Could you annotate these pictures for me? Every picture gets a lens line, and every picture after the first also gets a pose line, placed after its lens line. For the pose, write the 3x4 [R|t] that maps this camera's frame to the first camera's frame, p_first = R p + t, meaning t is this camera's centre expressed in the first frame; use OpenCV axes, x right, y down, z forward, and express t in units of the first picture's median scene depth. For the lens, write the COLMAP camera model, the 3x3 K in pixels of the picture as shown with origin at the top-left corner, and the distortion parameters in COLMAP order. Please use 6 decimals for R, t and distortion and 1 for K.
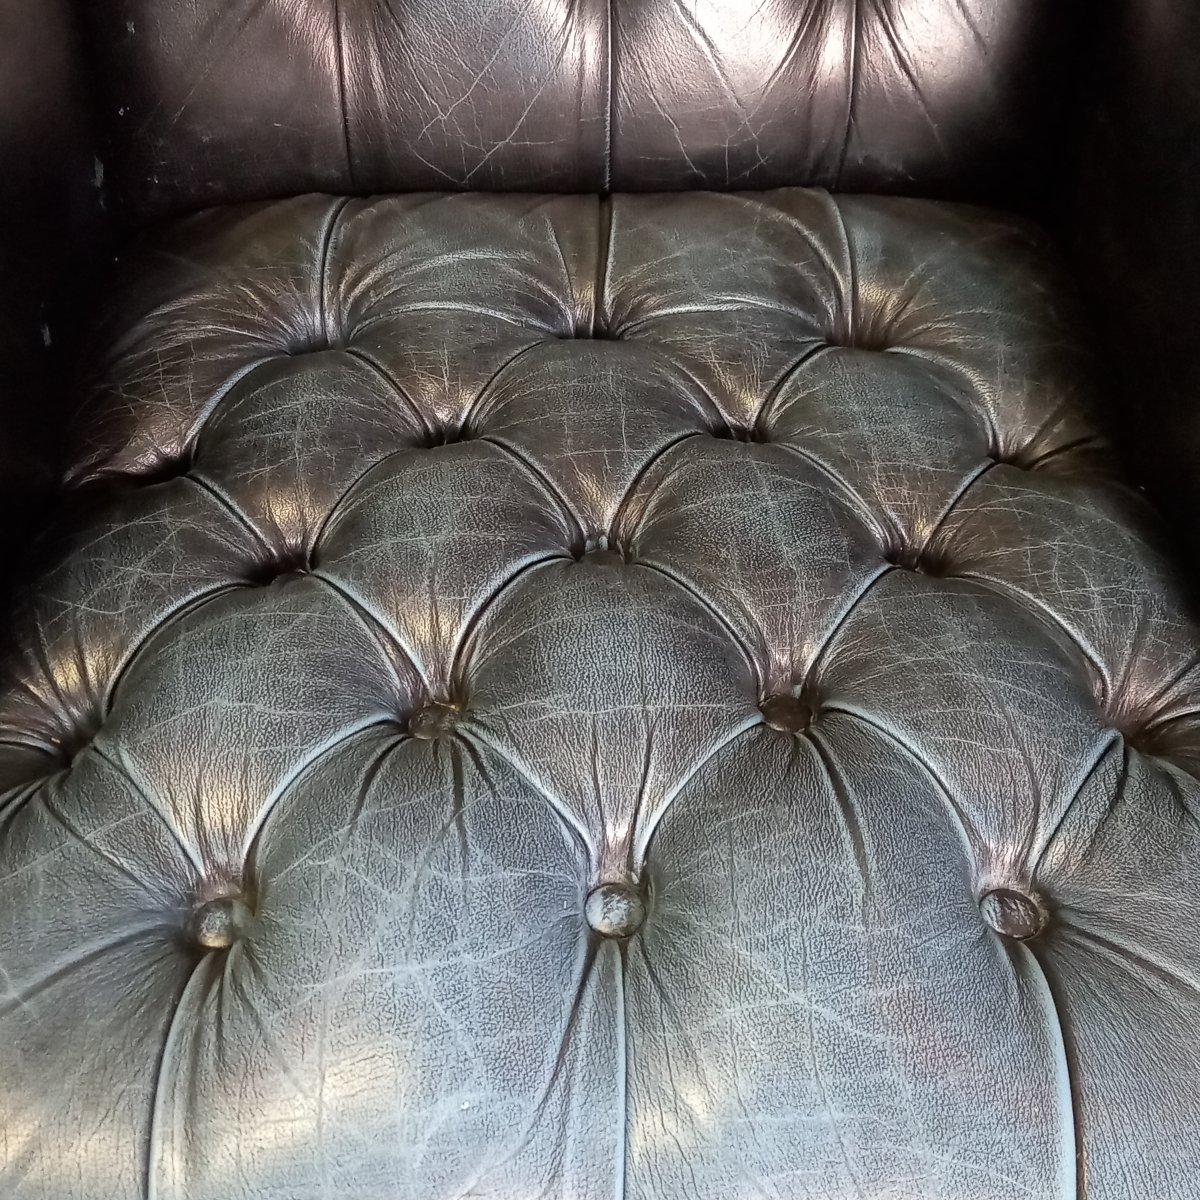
lens RADIAL K [[1665.2, 0, 595.9], [0, 1665.2, 605.1], [0, 0, 1]] dist [0.085915, 0.000000]
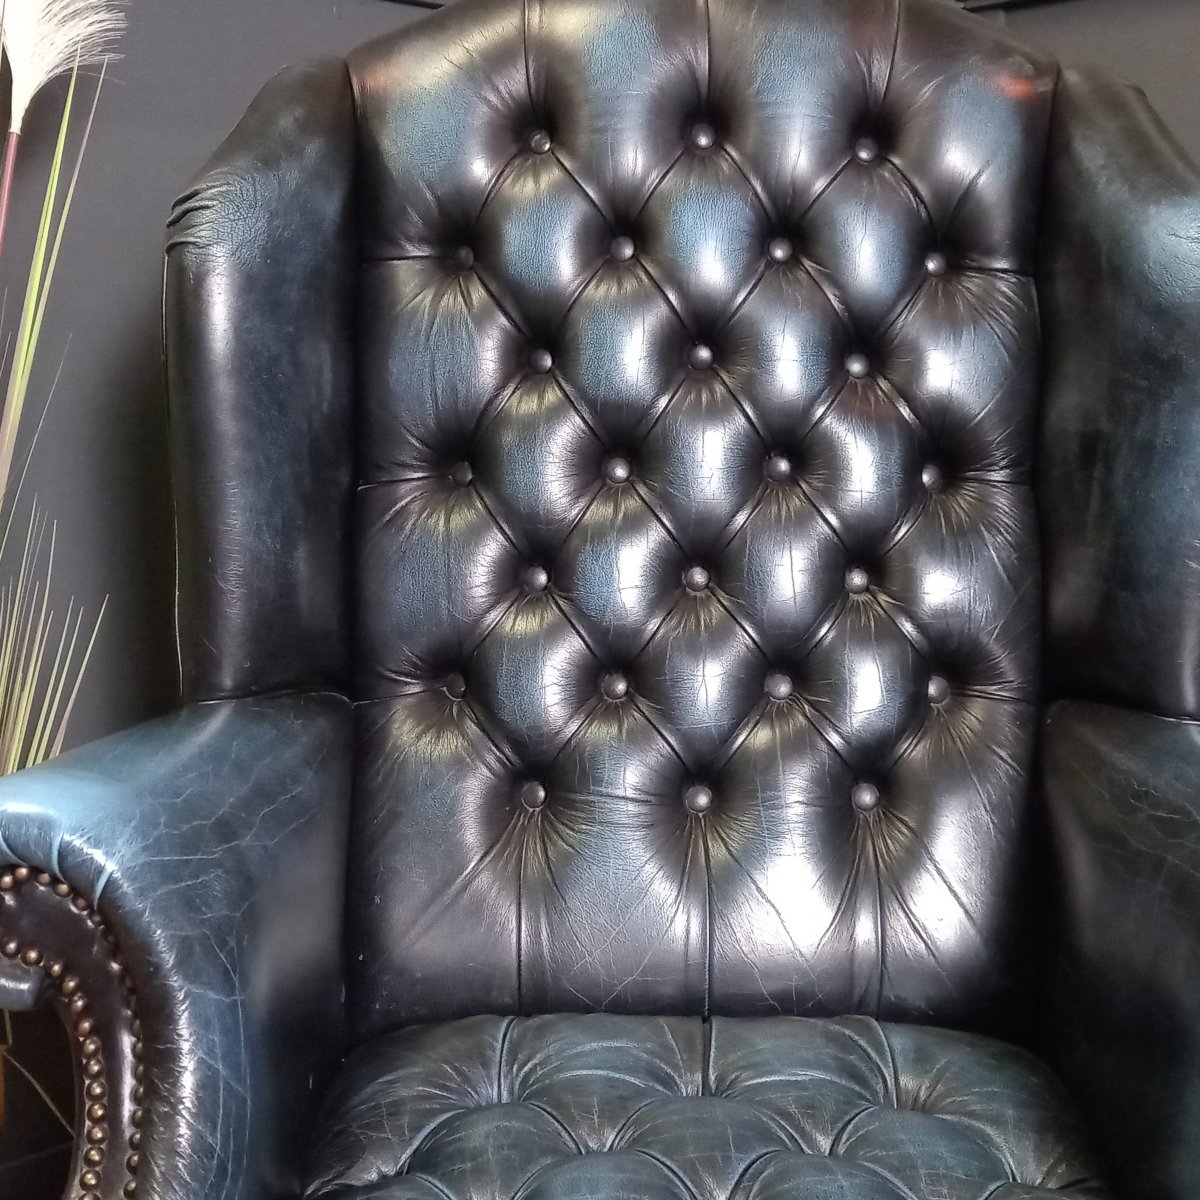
lens RADIAL K [[1665.2, 0, 594.6], [0, 1665.2, 604.9], [0, 0, 1]] dist [0.085915, 0.000000]
pose [[0.999533, 0.005374, -0.030077, -0.051090], [-0.021896, 0.812568, -0.582456, 0.311630], [0.021310, 0.582842, 0.812306, -0.337103]]
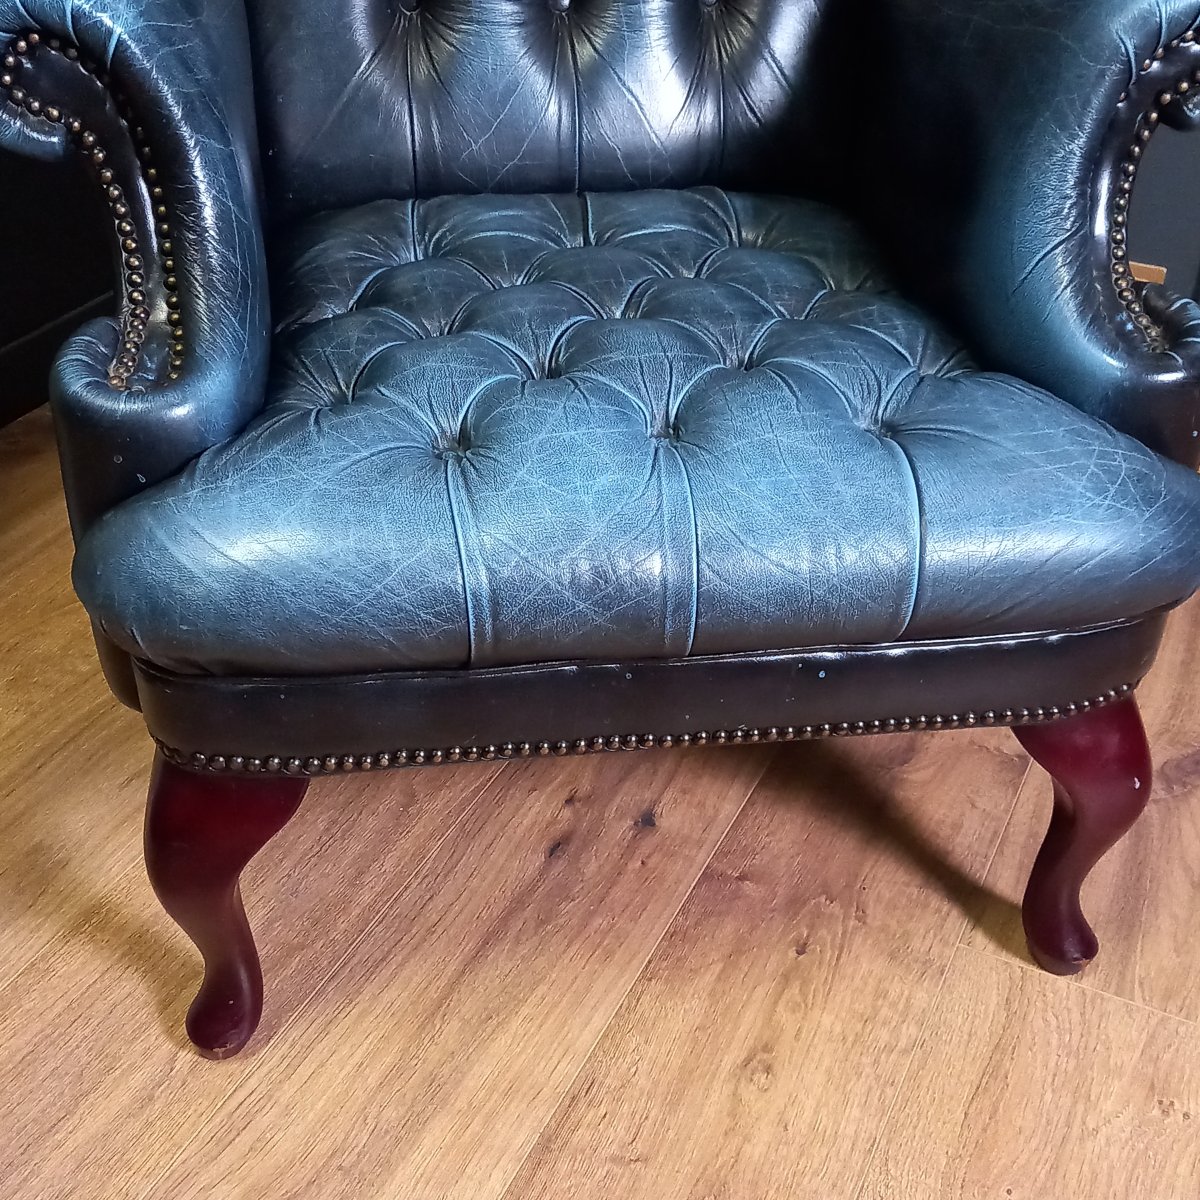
lens RADIAL K [[1665.2, 0, 588.0], [0, 1665.2, 617.1], [0, 0, 1]] dist [0.085915, 0.000000]
pose [[0.992533, -0.055368, 0.108682, -0.203927], [0.075983, 0.977690, -0.195828, 0.525489], [-0.095414, 0.202624, 0.974597, -0.540898]]
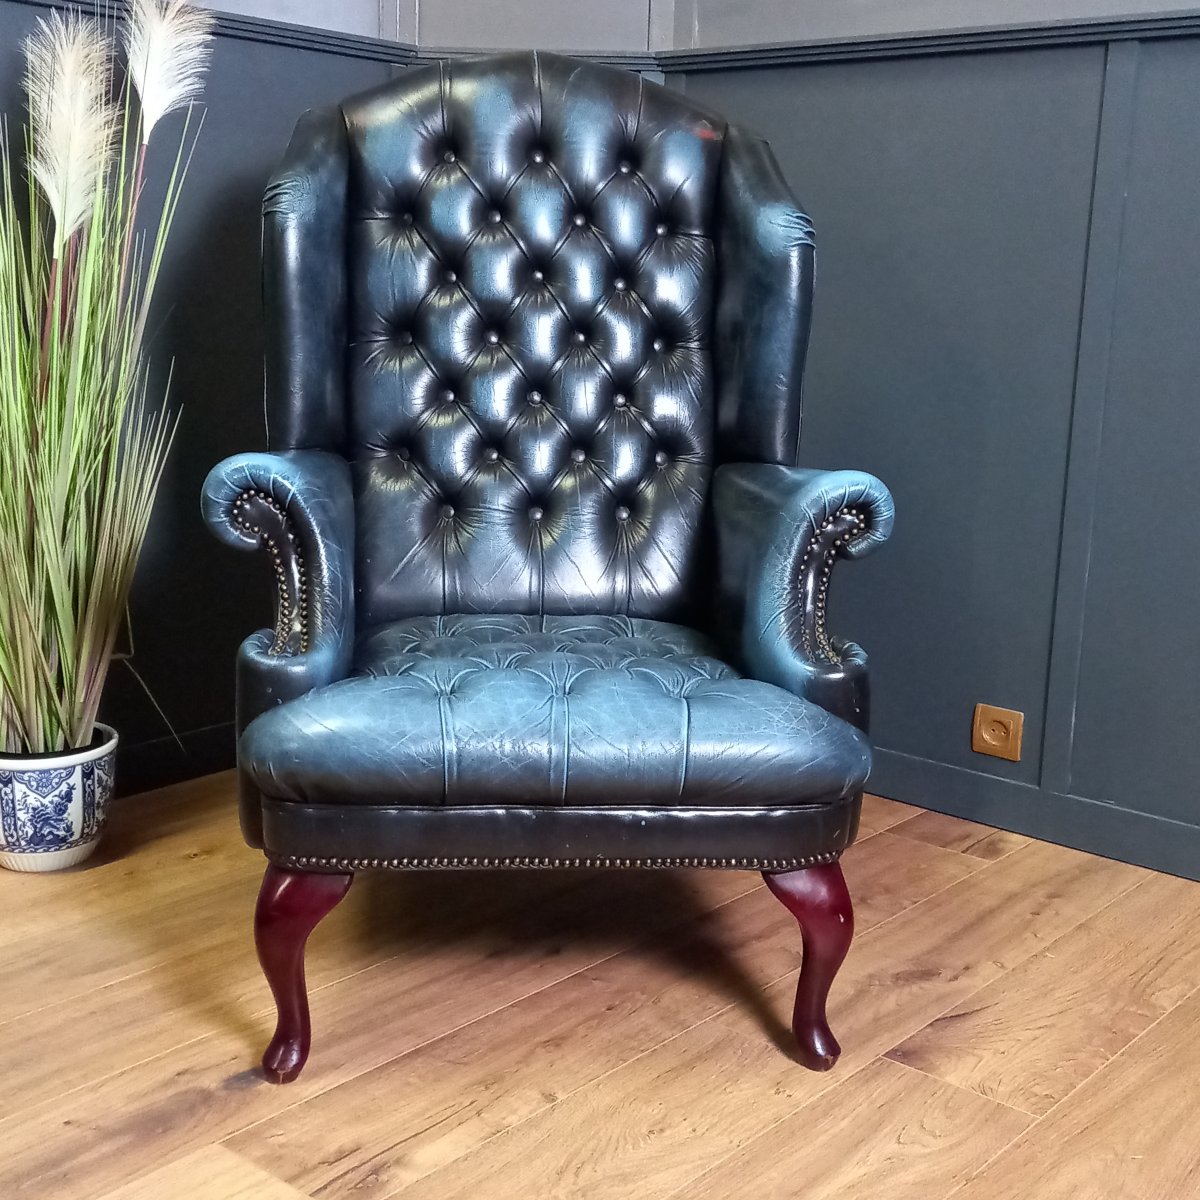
lens RADIAL K [[1665.2, 0, 607.2], [0, 1665.2, 626.2], [0, 0, 1]] dist [0.085915, 0.000000]
pose [[0.996282, 0.005224, 0.085993, -0.132903], [0.041970, 0.842274, -0.537414, 1.385175], [-0.075237, 0.539025, 0.838923, -1.418902]]
